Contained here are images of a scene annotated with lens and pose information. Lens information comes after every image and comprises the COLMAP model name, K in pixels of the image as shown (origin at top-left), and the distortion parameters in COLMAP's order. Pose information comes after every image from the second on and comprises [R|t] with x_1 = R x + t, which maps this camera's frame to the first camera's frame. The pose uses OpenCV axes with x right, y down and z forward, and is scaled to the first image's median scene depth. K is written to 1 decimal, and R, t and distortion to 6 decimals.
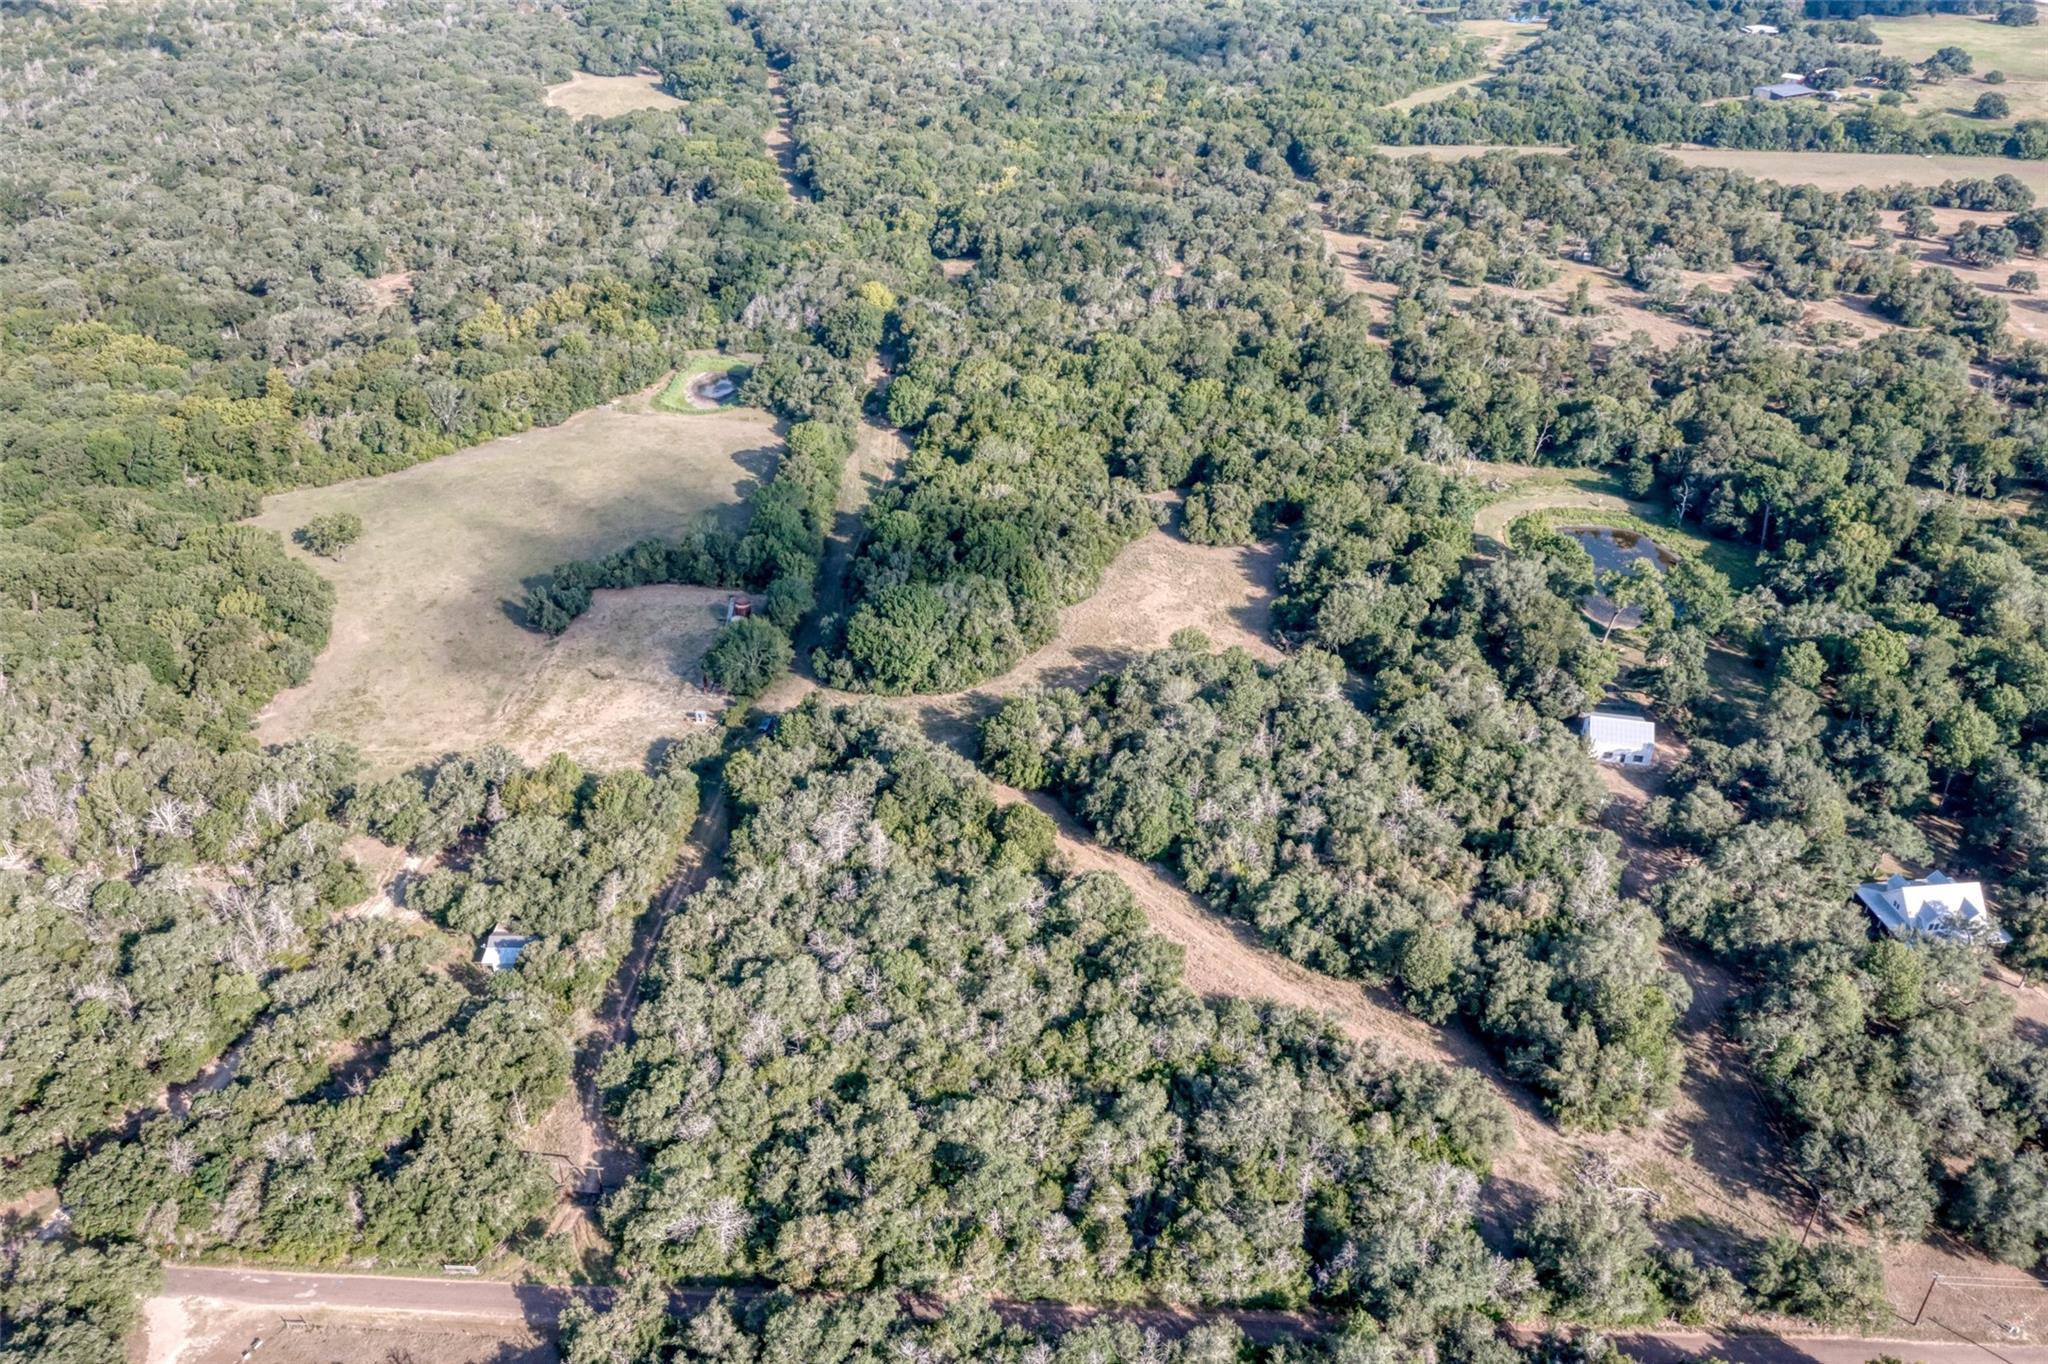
lens RADIAL K [[1614.7, 0, 1019.7], [0, 1614.7, 682.1], [0, 0, 1]] dist [-0.021501, 0.001373]
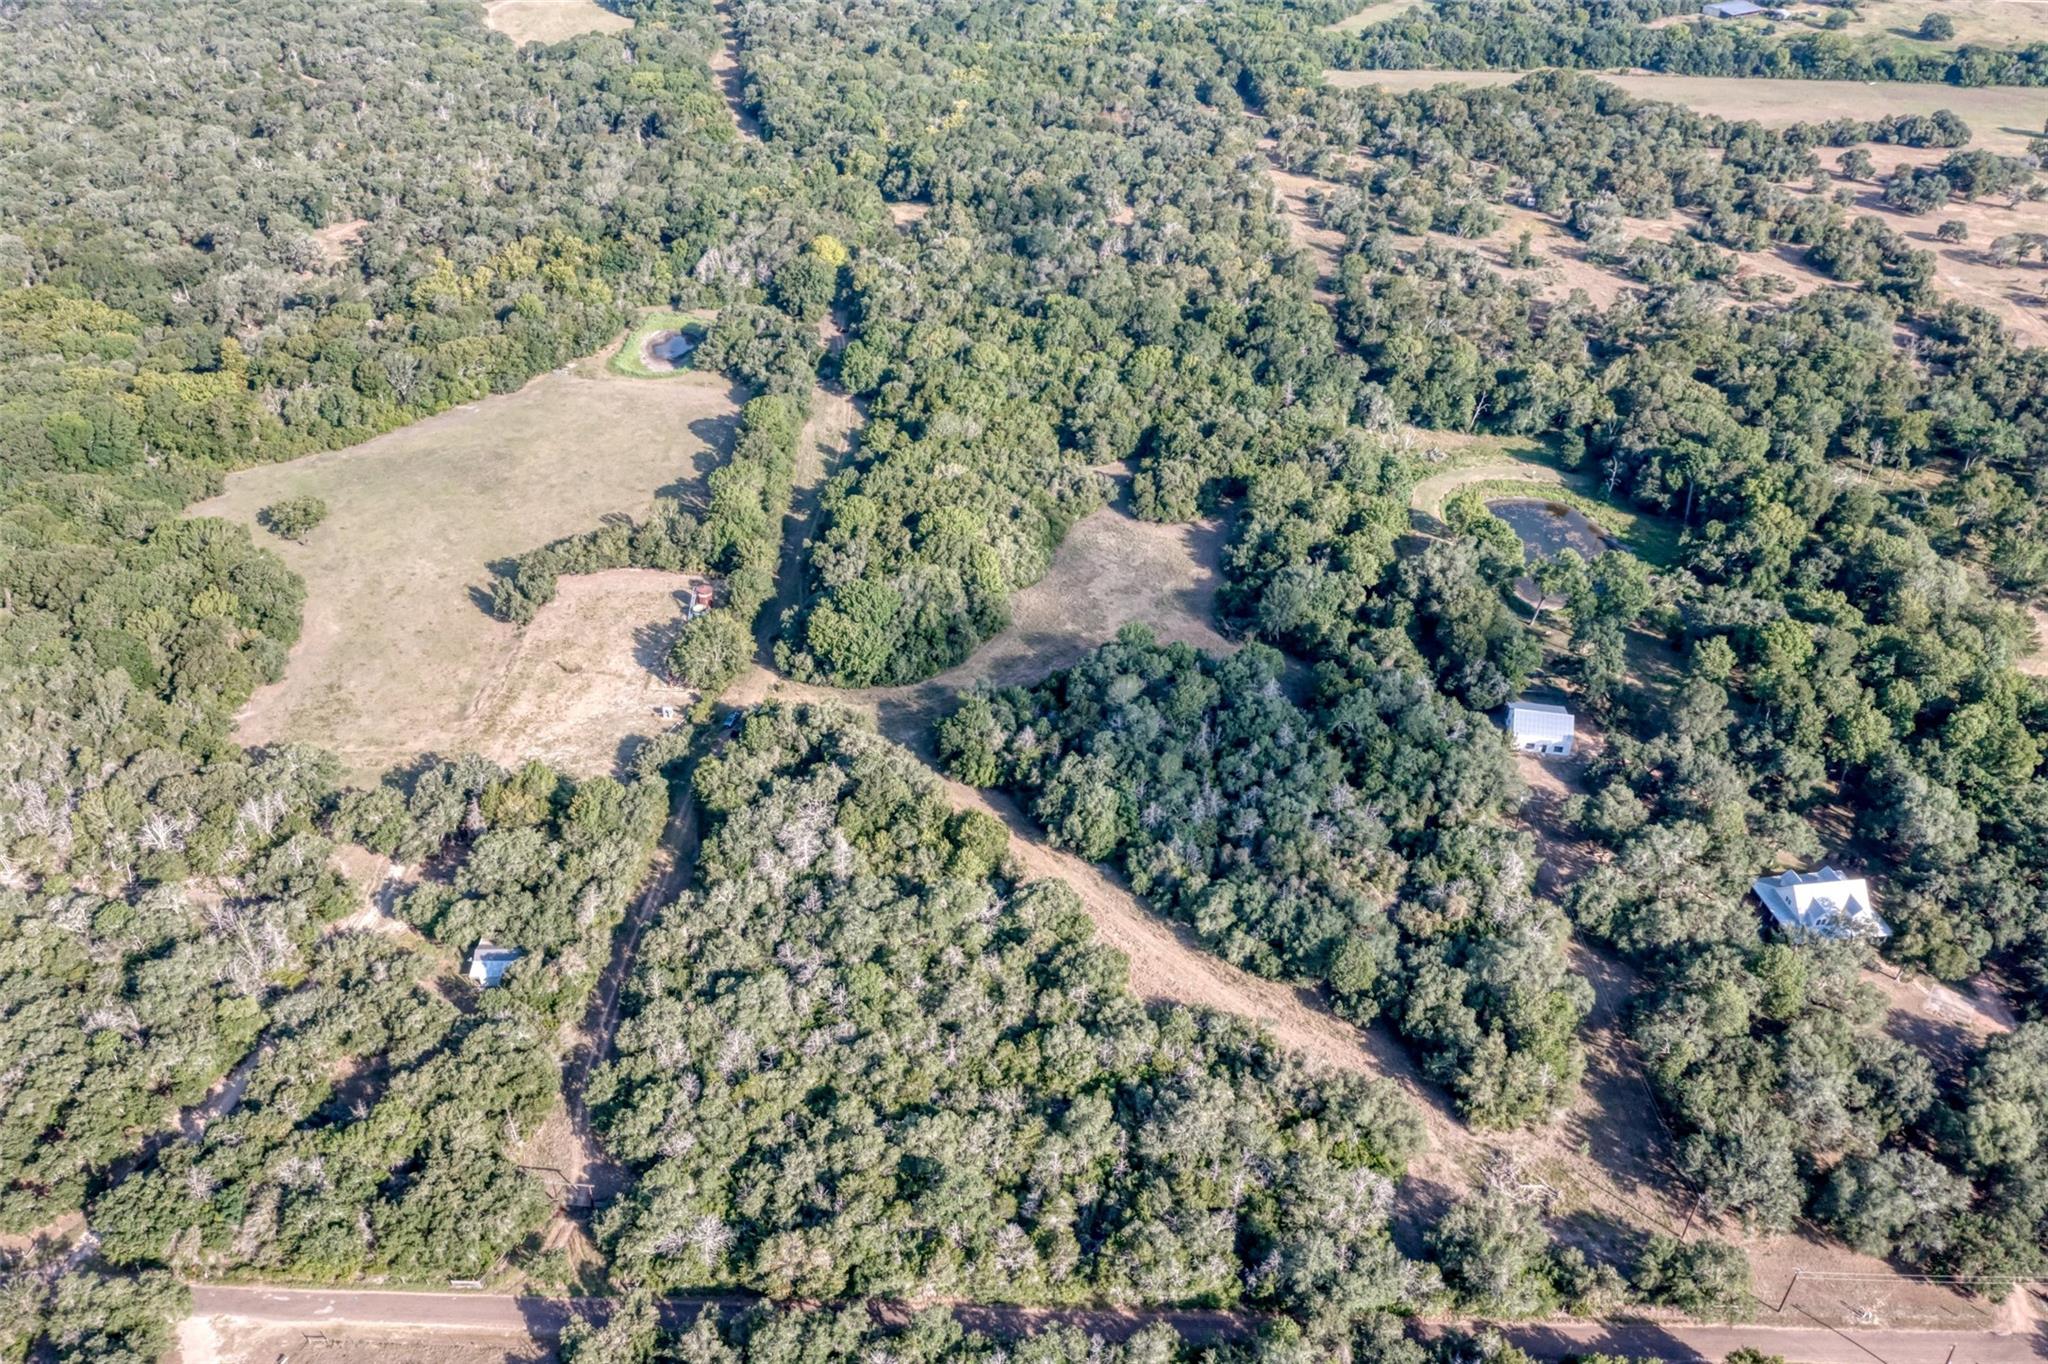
lens RADIAL K [[1615.3, 0, 1020.4], [0, 1615.3, 680.0], [0, 0, 1]] dist [-0.022568, 0.003179]
pose [[0.999578, -0.008953, 0.027651, 0.001589], [0.006944, 0.997389, 0.071885, -0.095779], [-0.028222, -0.071663, 0.997030, -0.056046]]
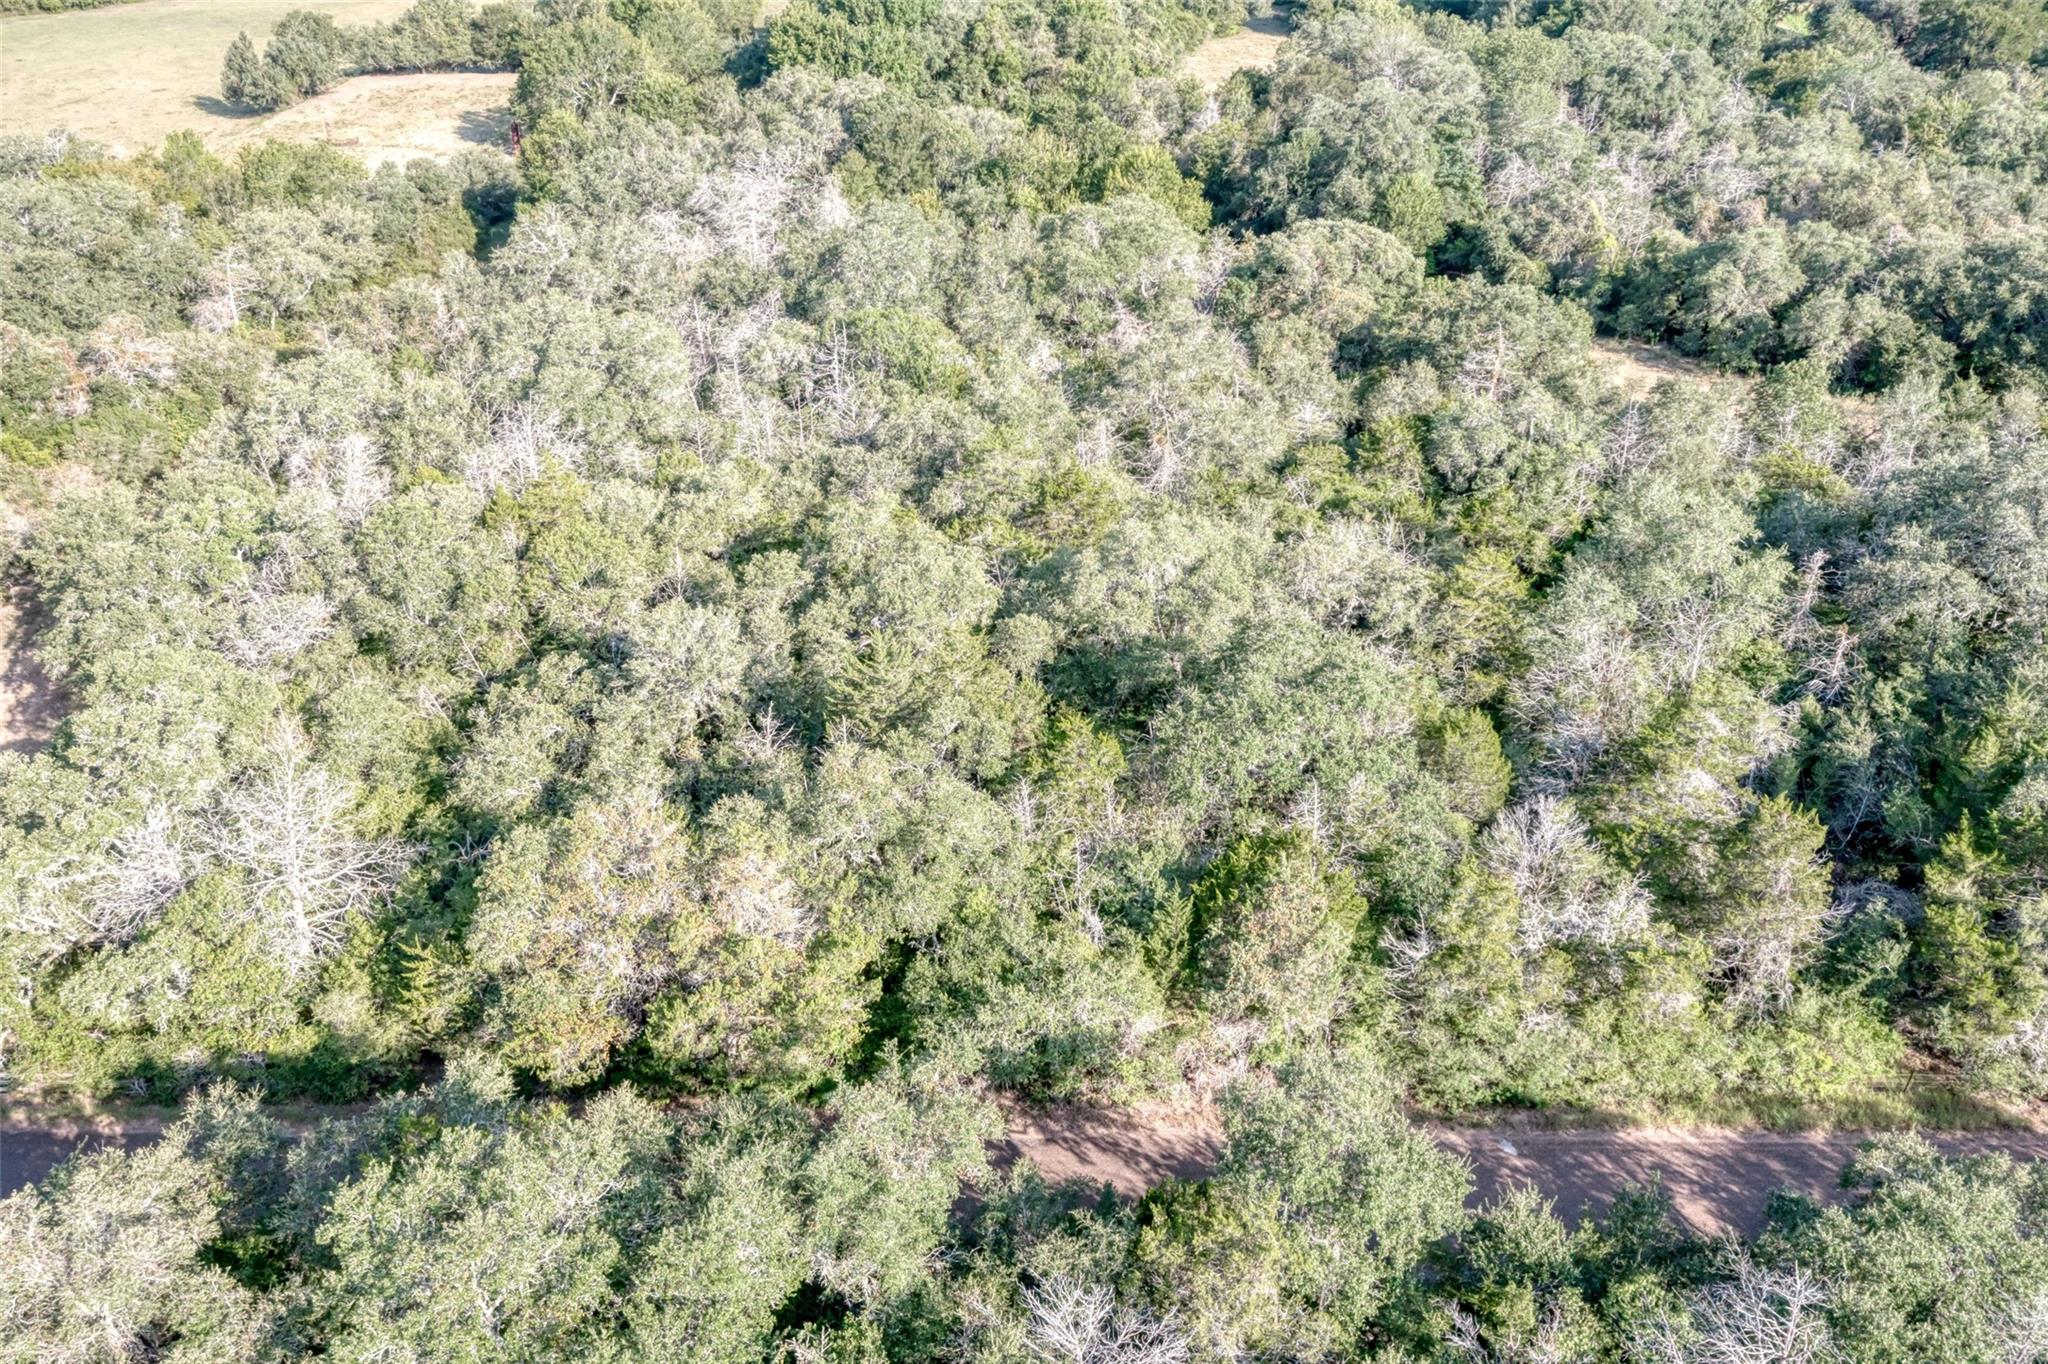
lens RADIAL K [[1615.3, 0, 1020.4], [0, 1615.3, 680.0], [0, 0, 1]] dist [-0.022568, 0.003179]
pose [[0.999191, -0.022258, 0.033510, -0.057826], [0.021236, 0.999307, 0.030557, 0.238894], [-0.034167, -0.029821, 0.998971, 0.583776]]
